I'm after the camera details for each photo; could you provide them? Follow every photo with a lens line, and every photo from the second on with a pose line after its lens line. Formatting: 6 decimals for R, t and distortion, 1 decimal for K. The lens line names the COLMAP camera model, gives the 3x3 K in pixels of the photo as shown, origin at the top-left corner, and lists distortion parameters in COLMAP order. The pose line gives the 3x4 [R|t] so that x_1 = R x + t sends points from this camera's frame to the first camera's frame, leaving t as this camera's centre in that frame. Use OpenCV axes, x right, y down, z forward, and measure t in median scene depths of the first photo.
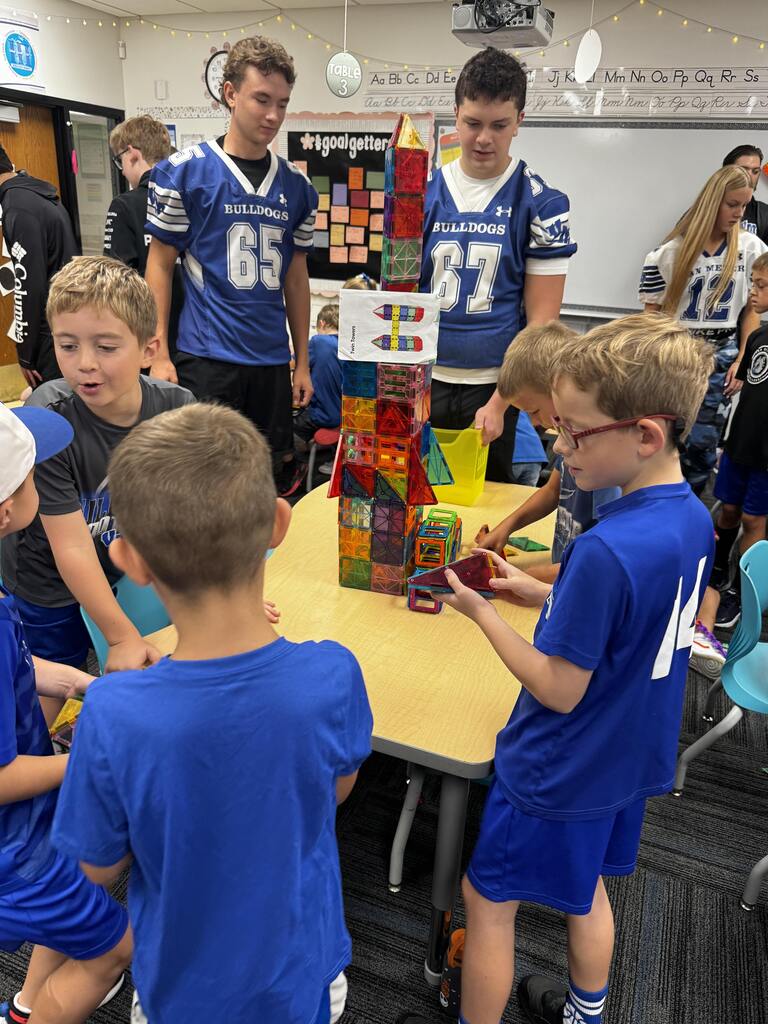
lens RADIAL K [[771.5, 0, 383.2], [0, 771.5, 510.6], [0, 0, 1]] dist [-0.006608, -0.001755]
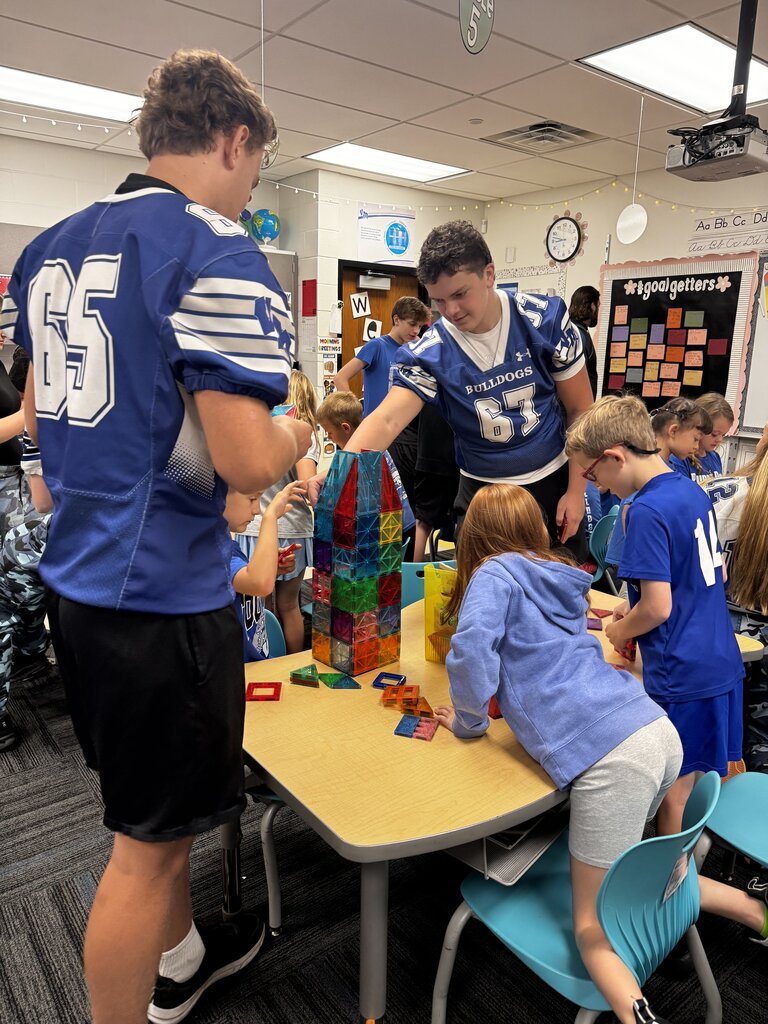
lens RADIAL K [[724.0, 0, 383.8], [0, 724.0, 513.1], [0, 0, 1]] dist [0.034302, -0.037602]
pose [[0.879183, 0.076335, -0.470330, 0.101632], [-0.151812, 0.980519, -0.124642, 0.006189], [0.451653, 0.180985, 0.873644, 0.018227]]
